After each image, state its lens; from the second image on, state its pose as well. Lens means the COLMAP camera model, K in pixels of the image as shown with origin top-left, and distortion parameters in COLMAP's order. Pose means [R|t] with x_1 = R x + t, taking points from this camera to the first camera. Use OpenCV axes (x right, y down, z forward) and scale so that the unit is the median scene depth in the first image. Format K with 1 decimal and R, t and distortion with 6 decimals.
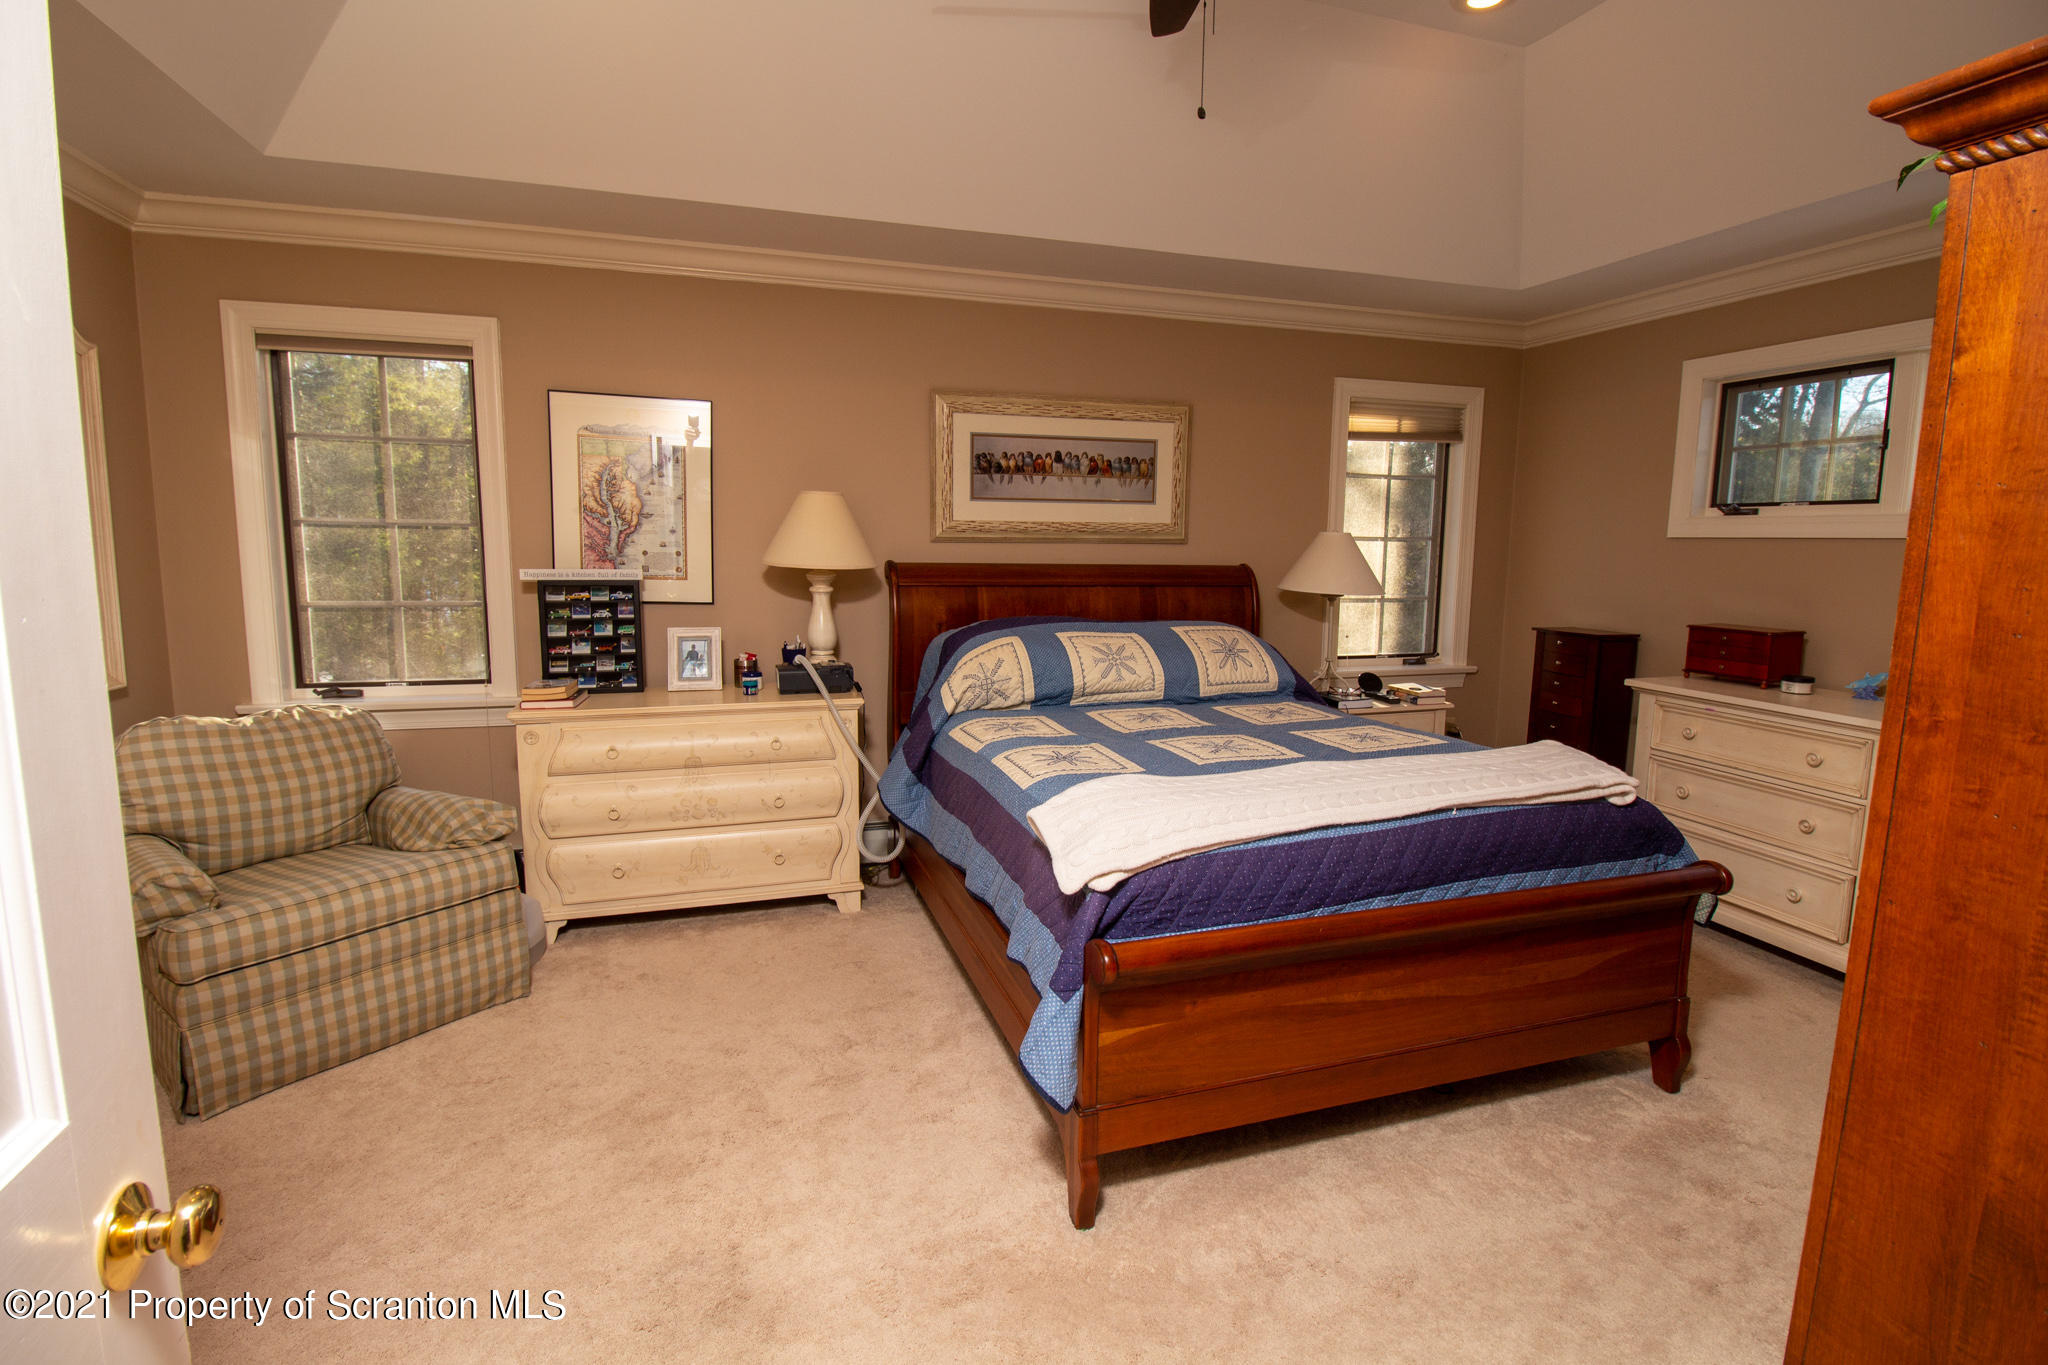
lens RADIAL K [[963.1, 0, 1022.2], [0, 963.1, 671.1], [0, 0, 1]] dist [0.005053, 0.000816]
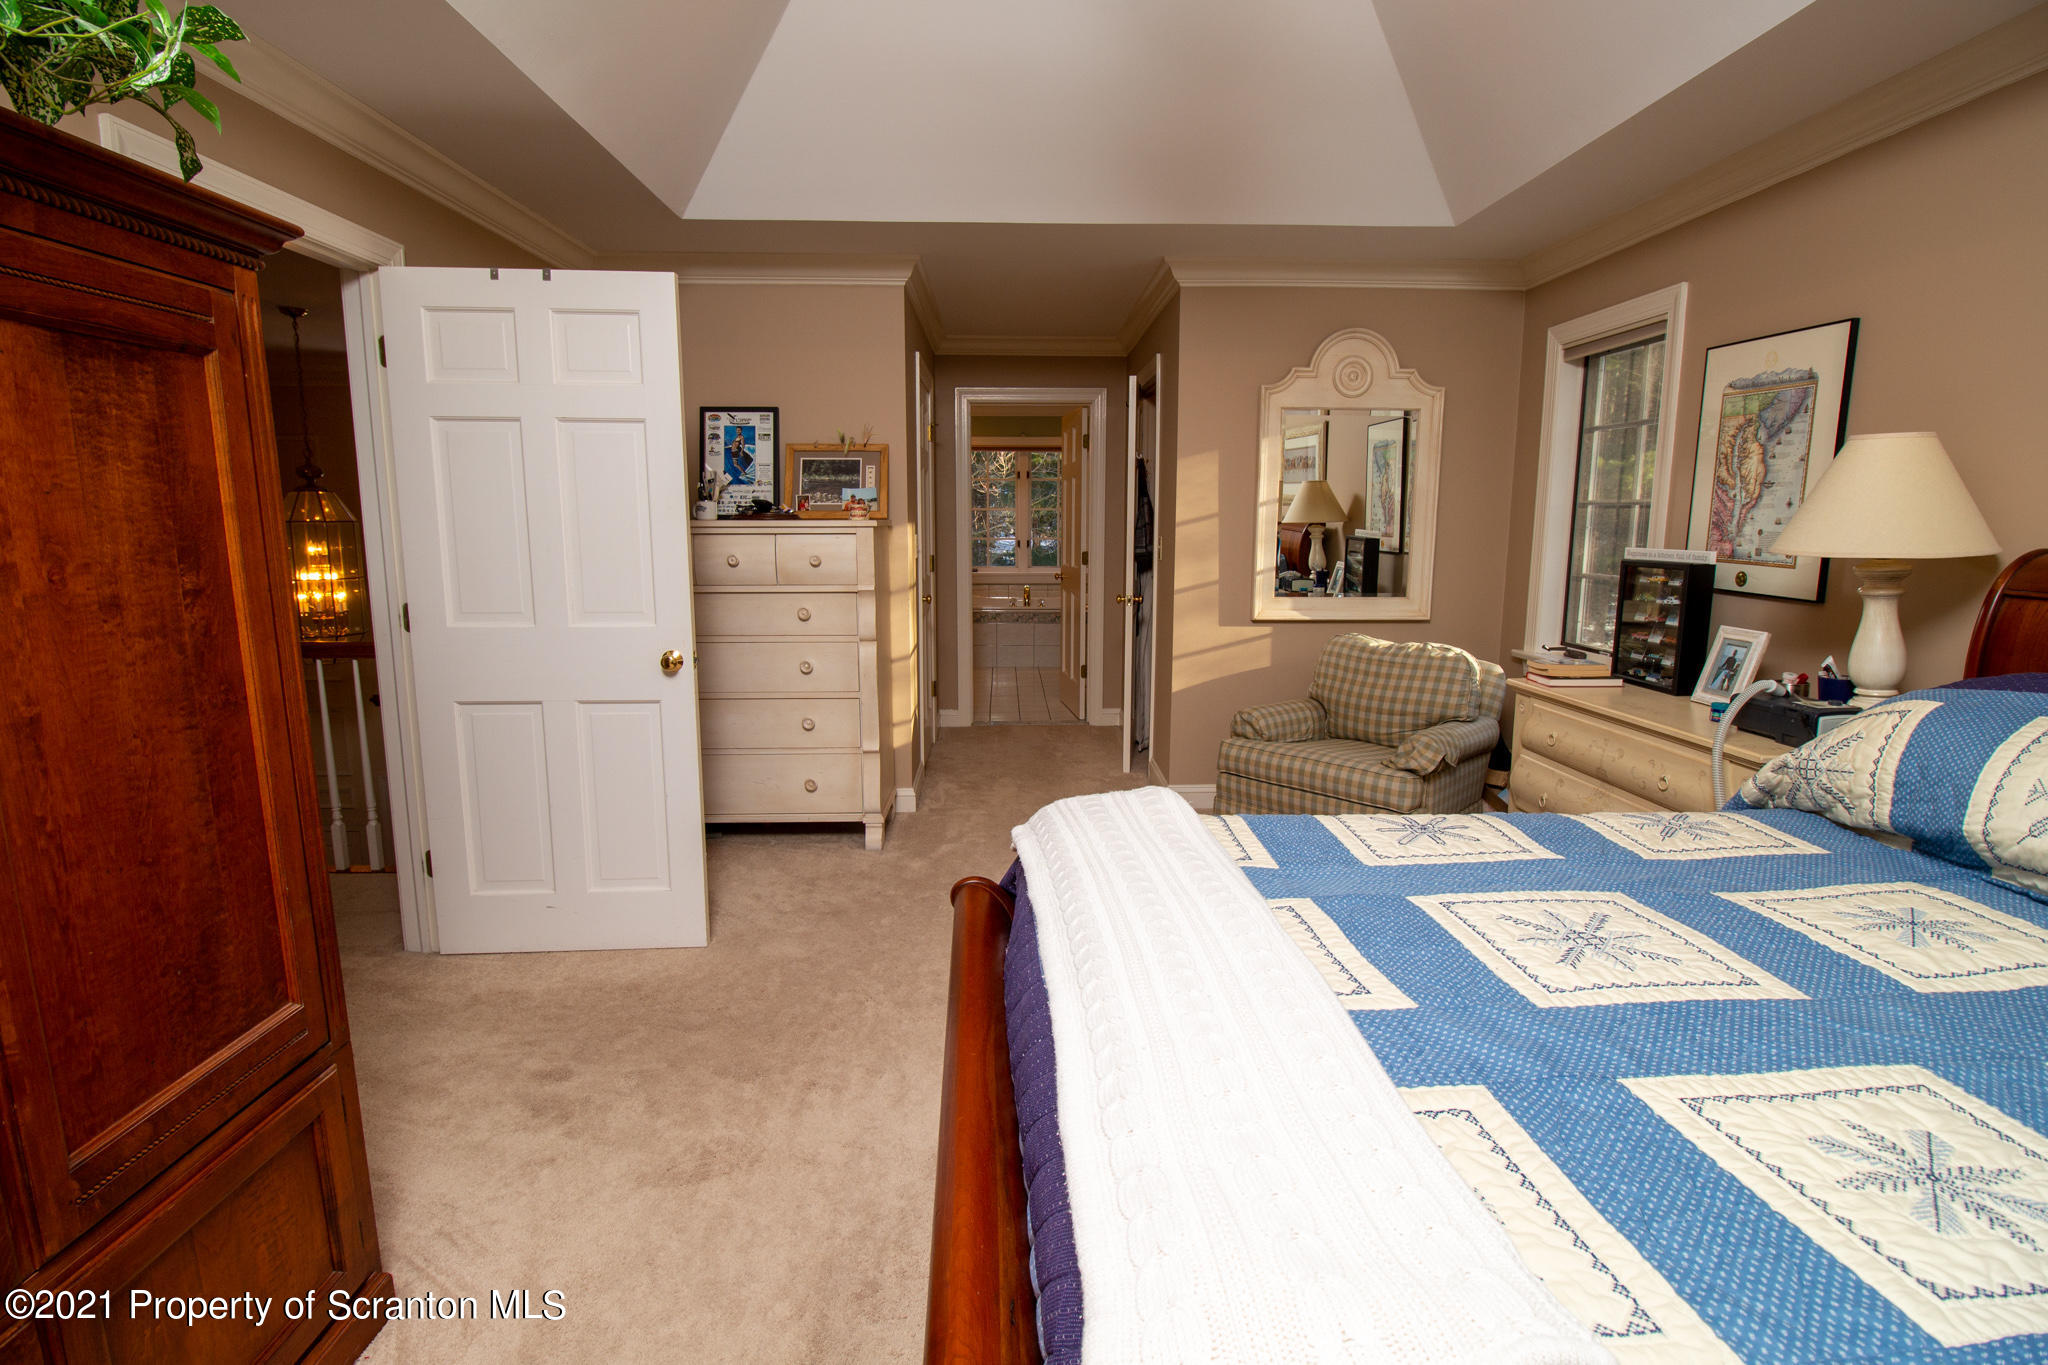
lens RADIAL K [[963.1, 0, 1027.5], [0, 963.1, 677.5], [0, 0, 1]] dist [0.005053, 0.000816]
pose [[-0.253505, 0.150768, -0.955513, 0.549097], [-0.122926, 0.974750, 0.186416, -0.080824], [0.959492, 0.164715, -0.228570, 0.628170]]
